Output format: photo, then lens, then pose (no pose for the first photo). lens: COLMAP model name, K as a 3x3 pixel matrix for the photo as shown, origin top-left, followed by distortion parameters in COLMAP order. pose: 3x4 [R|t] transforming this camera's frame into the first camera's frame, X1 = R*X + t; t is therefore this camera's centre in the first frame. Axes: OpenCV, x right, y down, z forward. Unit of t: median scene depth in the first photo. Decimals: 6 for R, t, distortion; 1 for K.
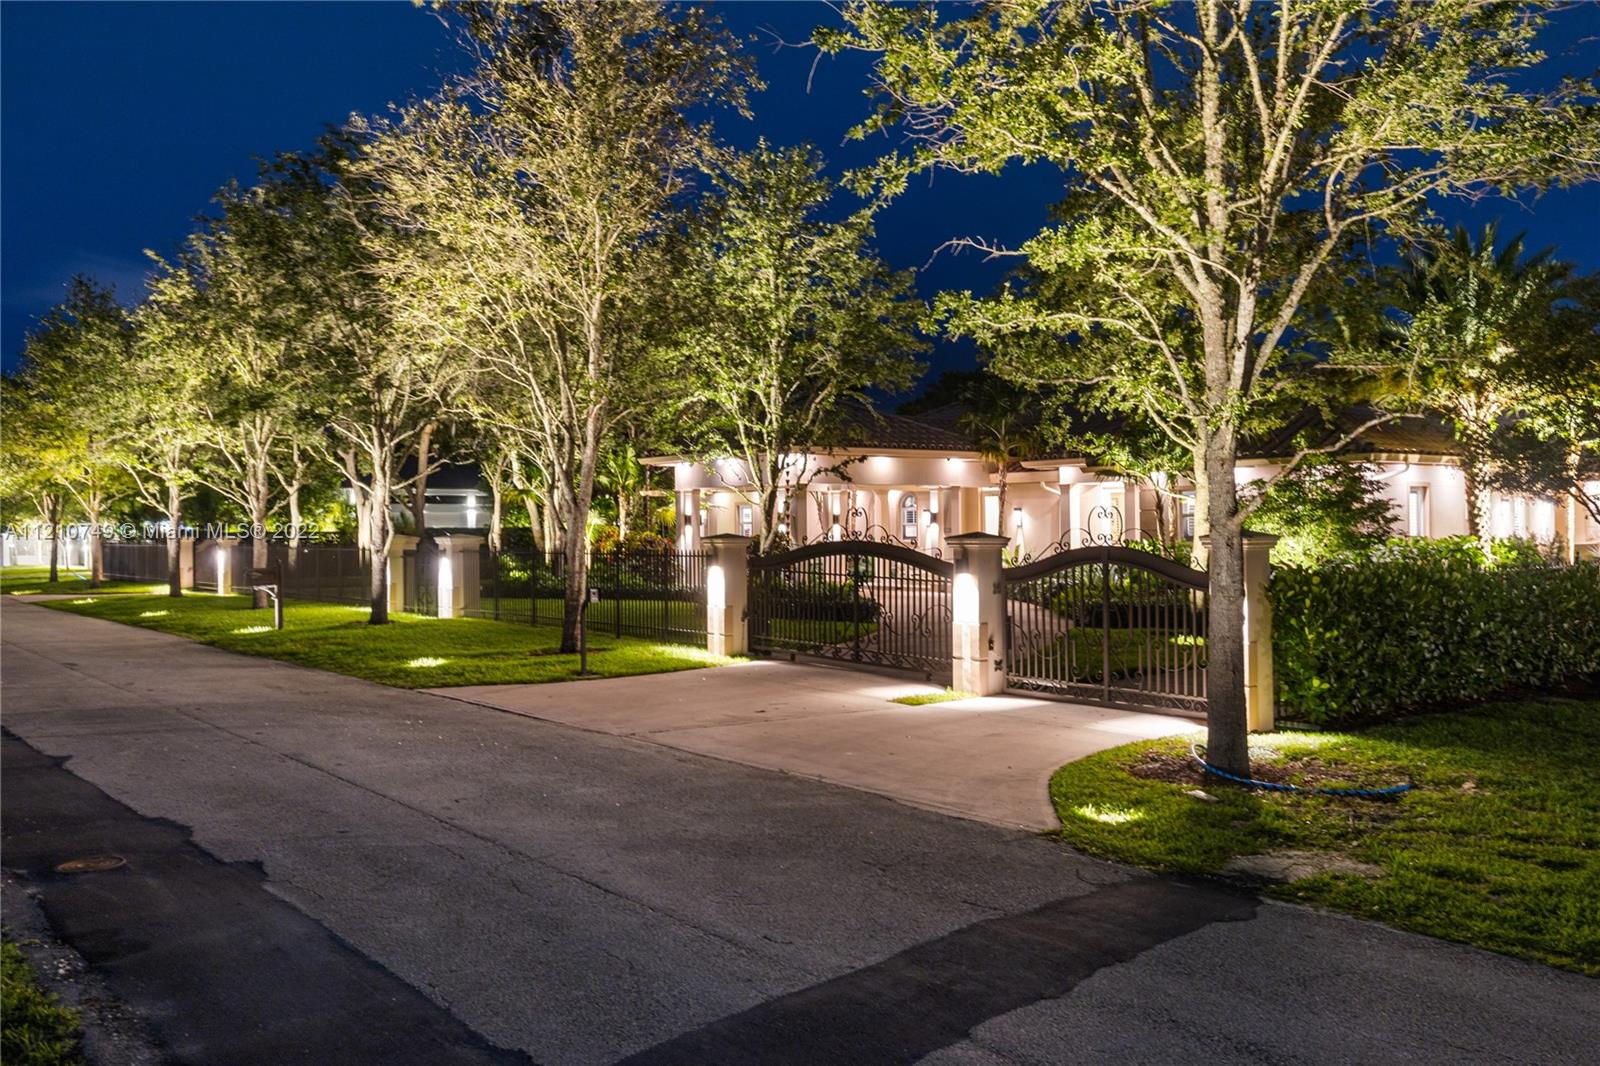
lens RADIAL K [[1342.5, 0, 801.0], [0, 1342.5, 527.2], [0, 0, 1]] dist [-0.005868, -0.001768]
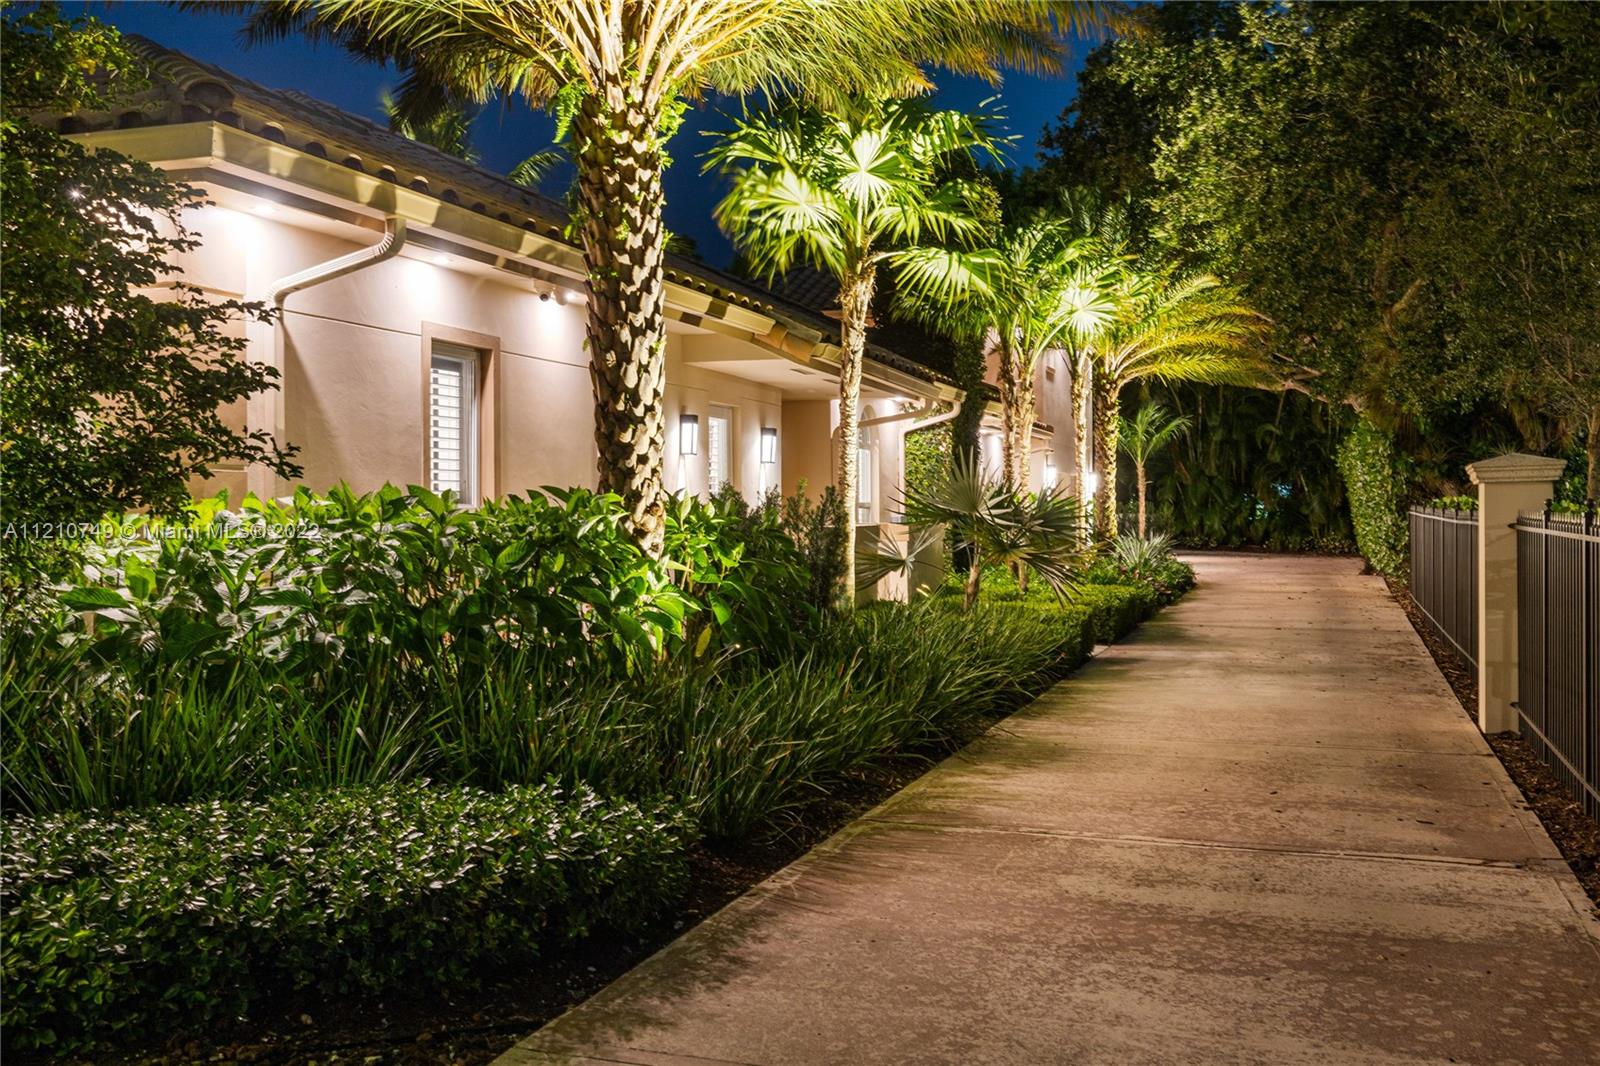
lens RADIAL K [[1576.3, 0, 800.0], [0, 1576.3, 529.6], [0, 0, 1]] dist [0.014598, 0.000000]
pose [[0.837206, 0.000016, 0.546888, 0.352170], [-0.004035, 0.999973, 0.006148, 0.012179], [-0.546873, -0.007354, 0.837183, 0.698856]]
